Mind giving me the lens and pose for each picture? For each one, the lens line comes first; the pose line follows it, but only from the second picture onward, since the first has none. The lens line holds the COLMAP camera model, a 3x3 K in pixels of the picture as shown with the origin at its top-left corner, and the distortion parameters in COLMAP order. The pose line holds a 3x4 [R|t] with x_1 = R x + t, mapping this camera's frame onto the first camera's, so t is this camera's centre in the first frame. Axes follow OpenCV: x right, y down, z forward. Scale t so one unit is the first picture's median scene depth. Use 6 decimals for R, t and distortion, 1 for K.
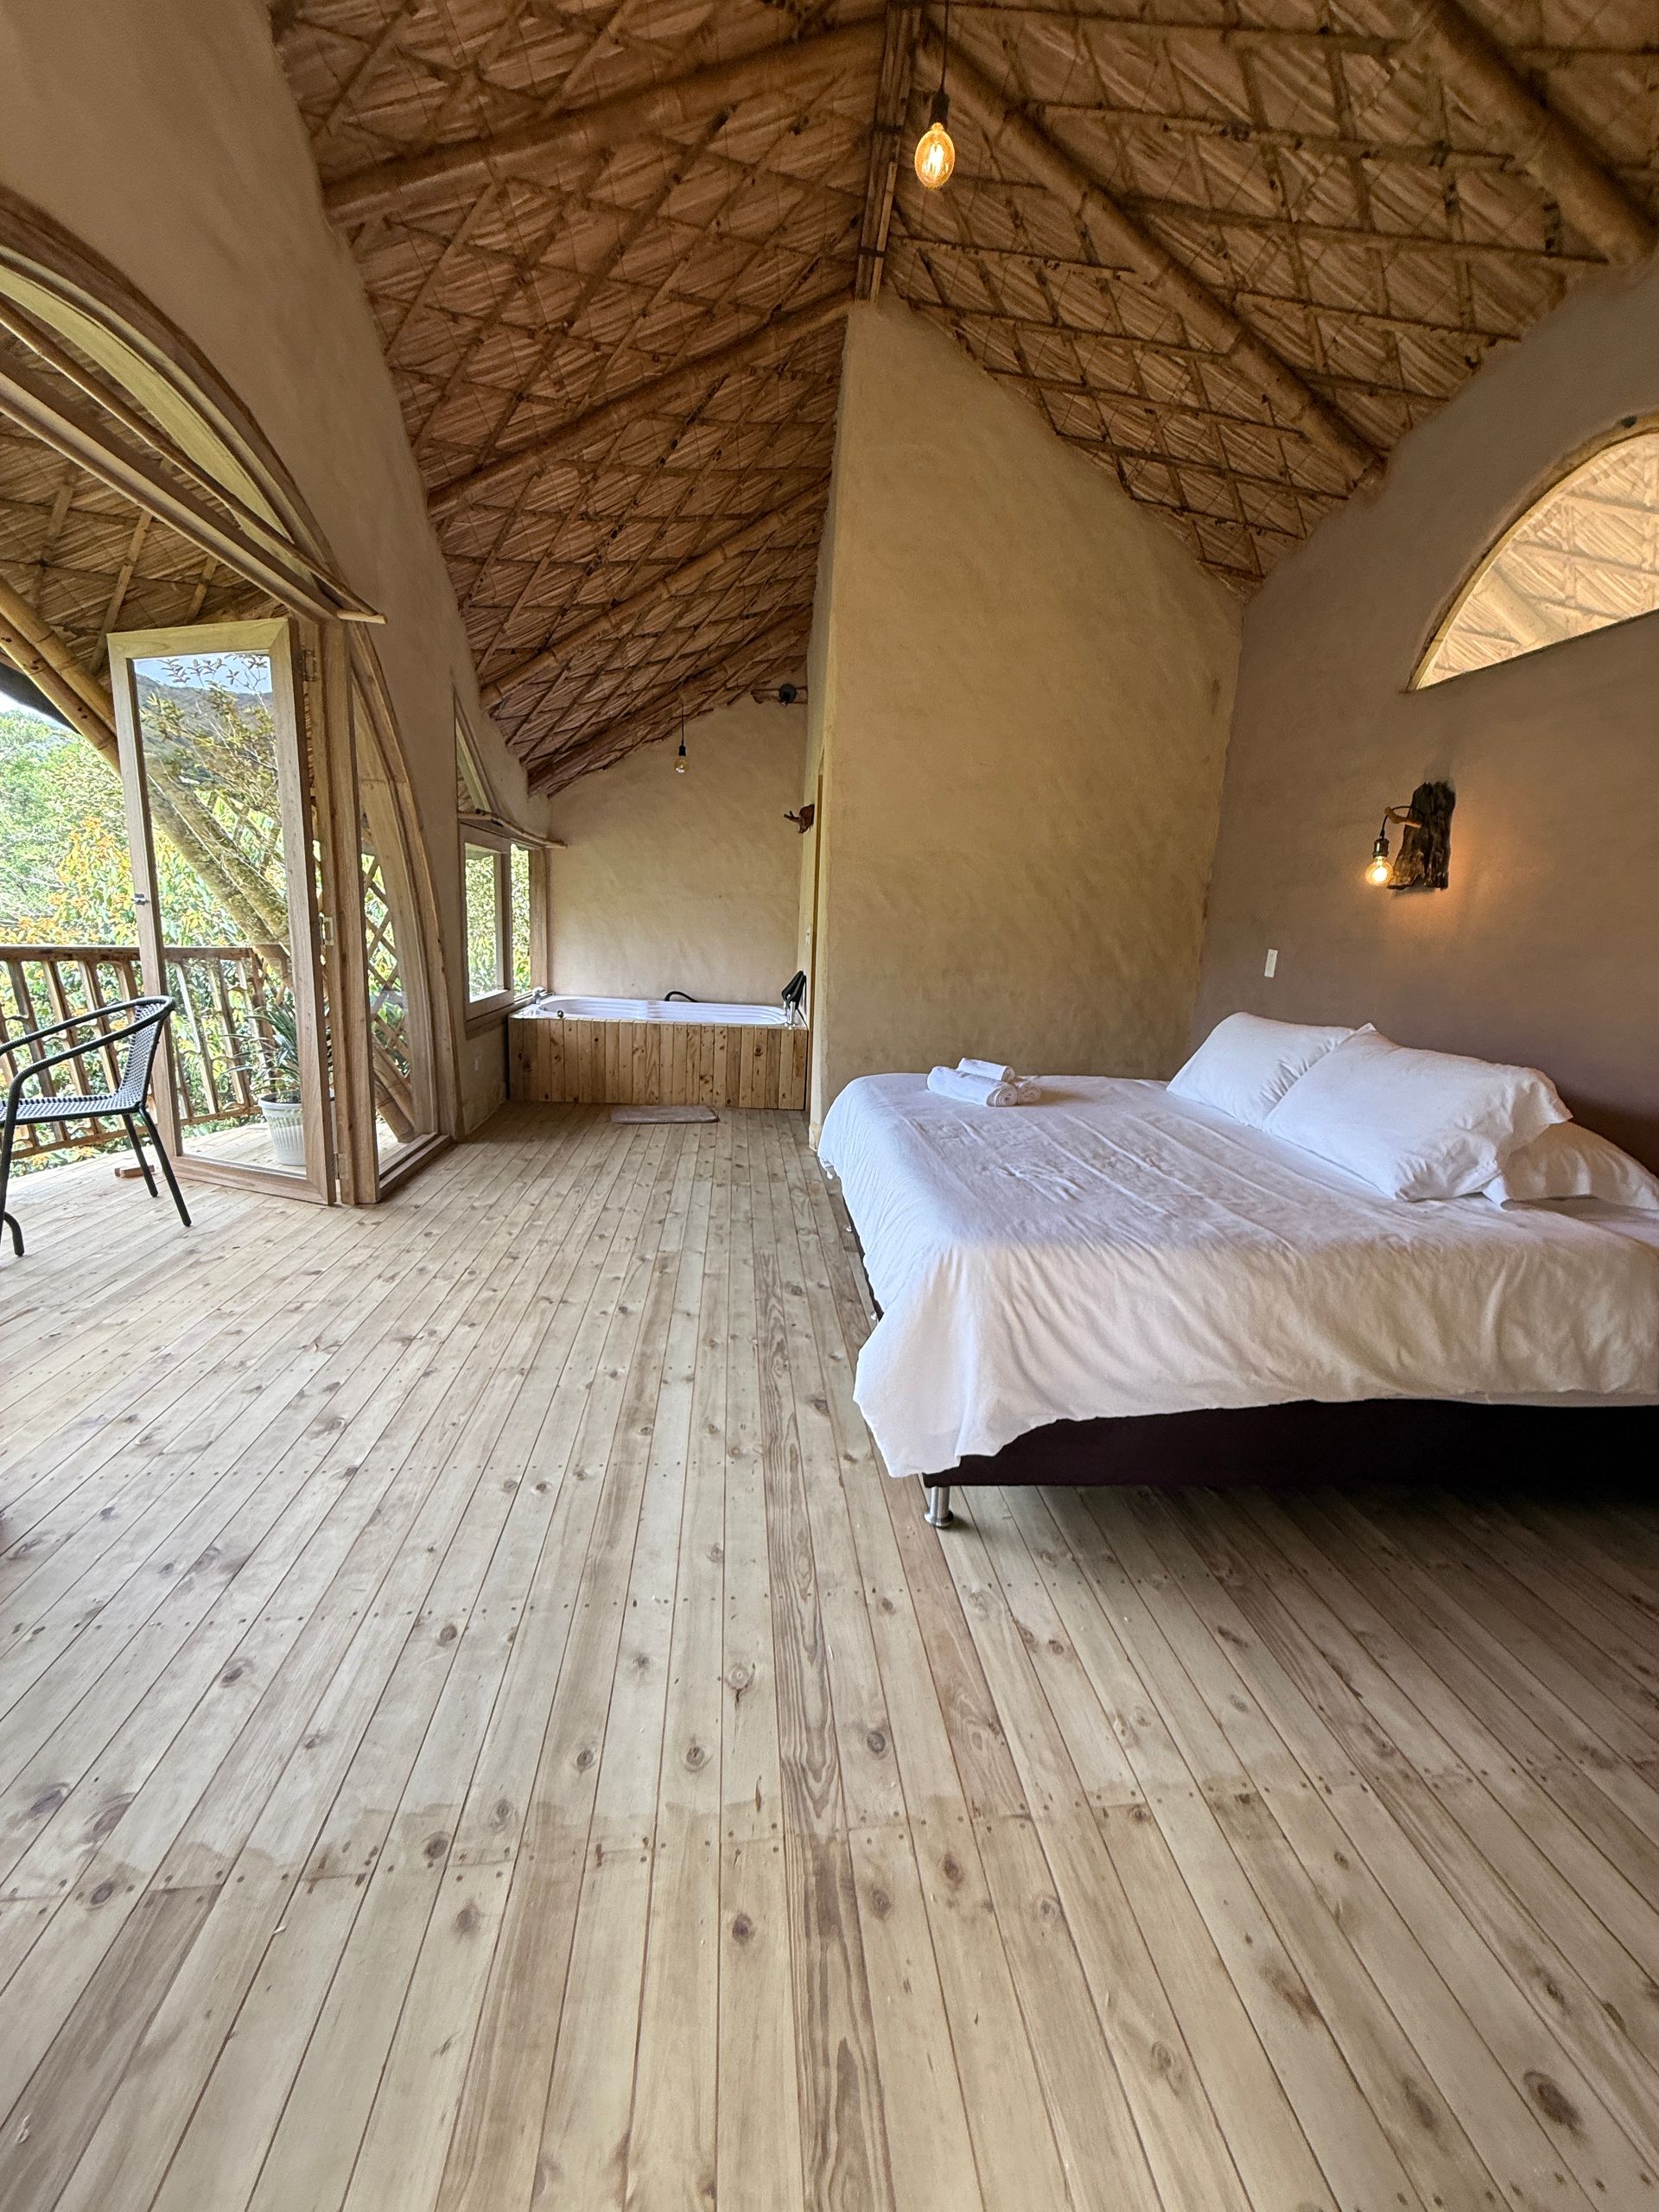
lens RADIAL K [[875.1, 0, 829.5], [0, 875.1, 1106.0], [0, 0, 1]] dist [-0.001534, -0.000155]
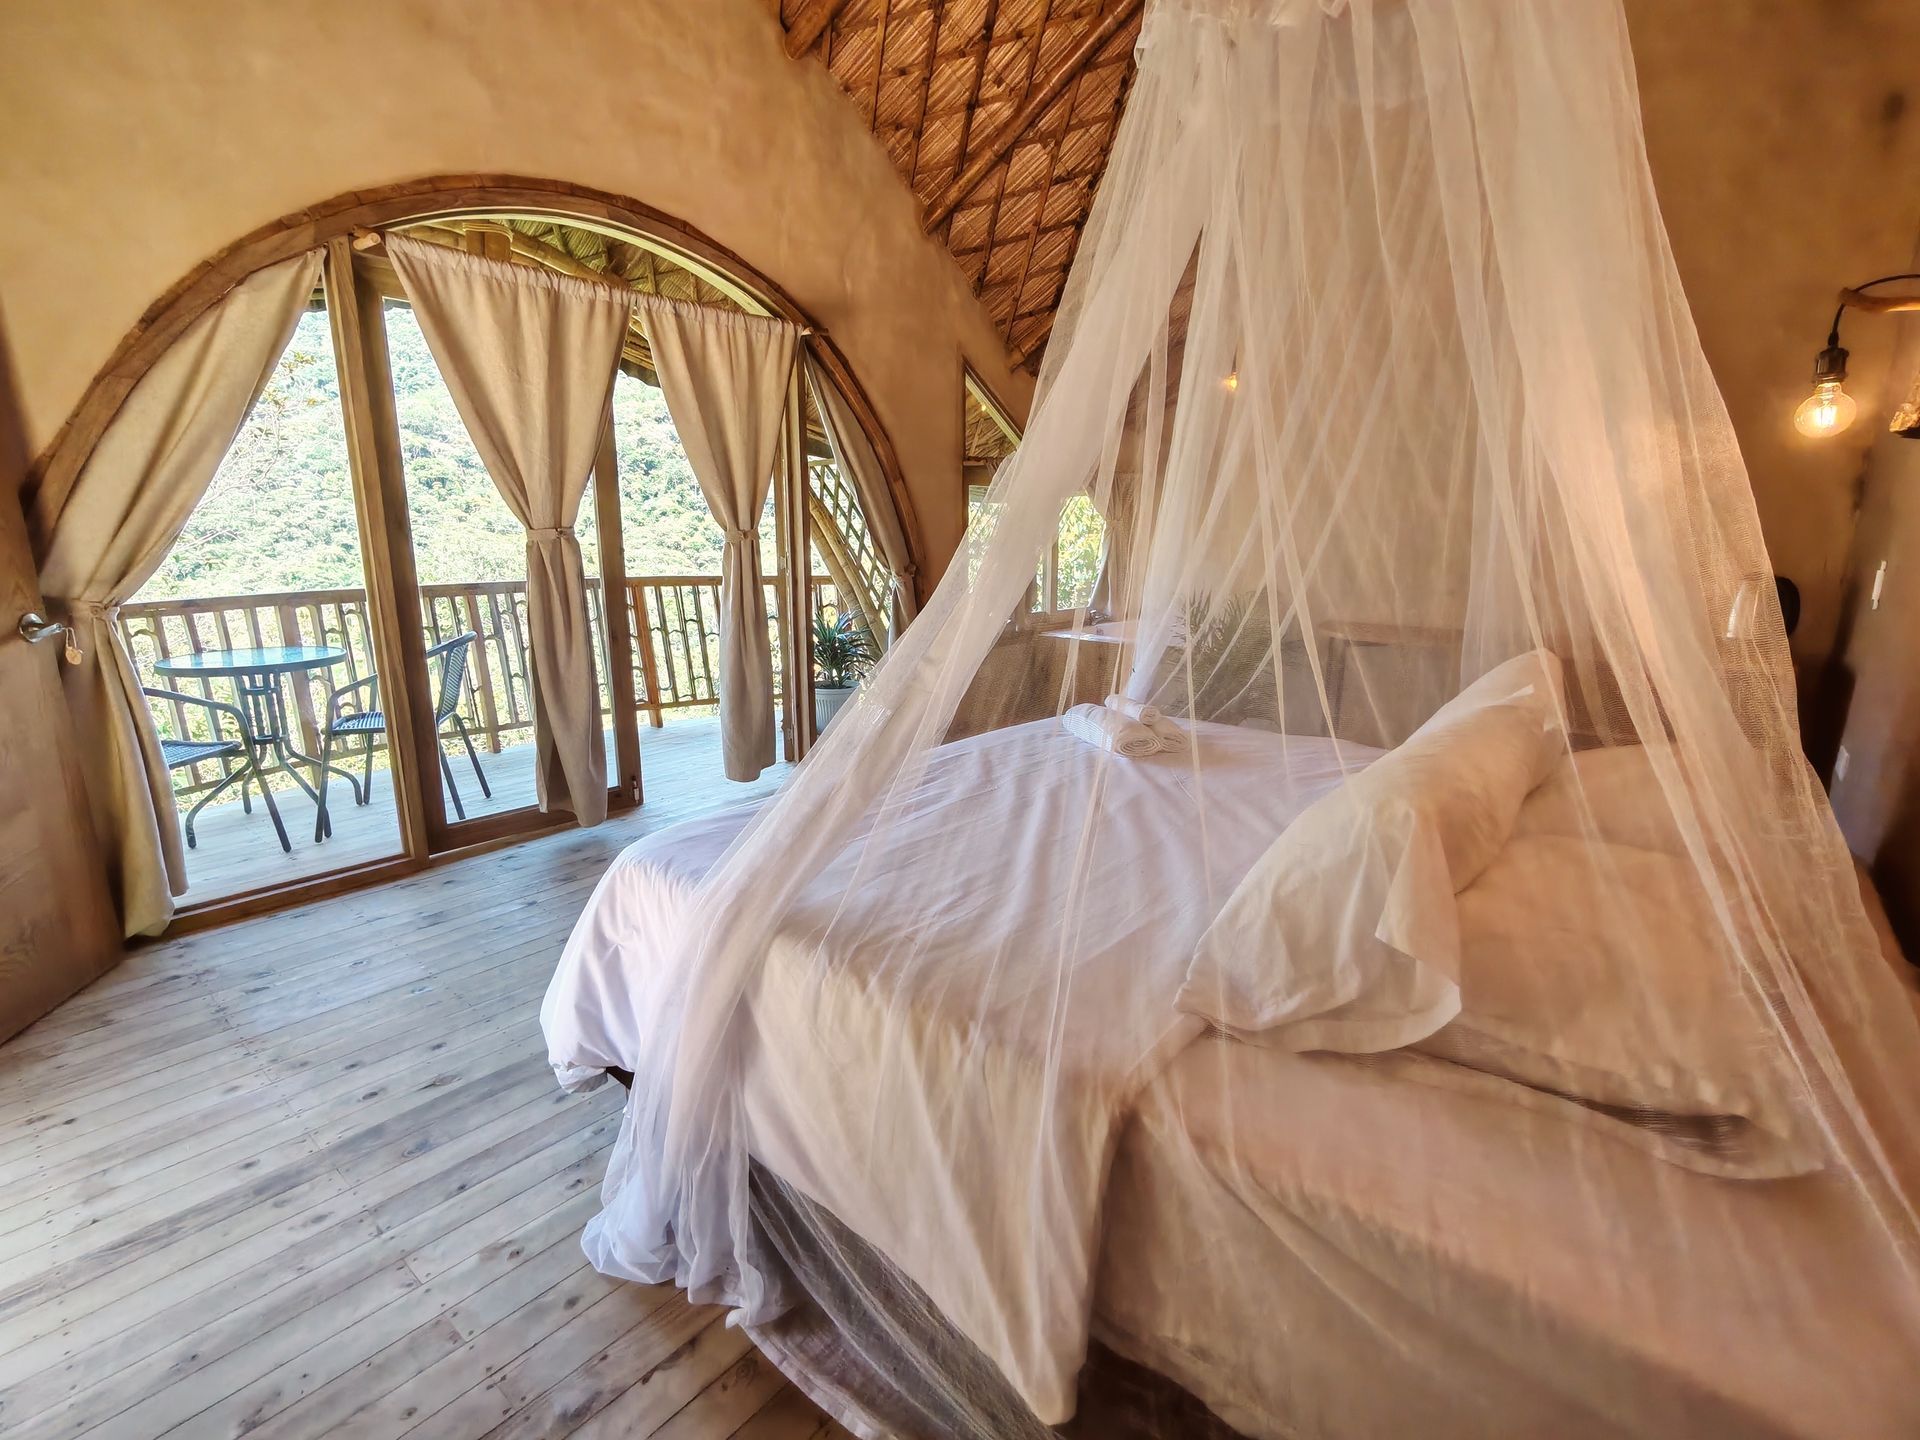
lens RADIAL K [[873.1, 0, 960.0], [0, 873.1, 720.0], [0, 0, 1]] dist [0.001489, 0.000388]
pose [[0.681611, 0.112487, -0.723017, 0.611478], [-0.123001, 0.991666, 0.038326, -0.039010], [0.721302, 0.062809, 0.689767, 0.245201]]
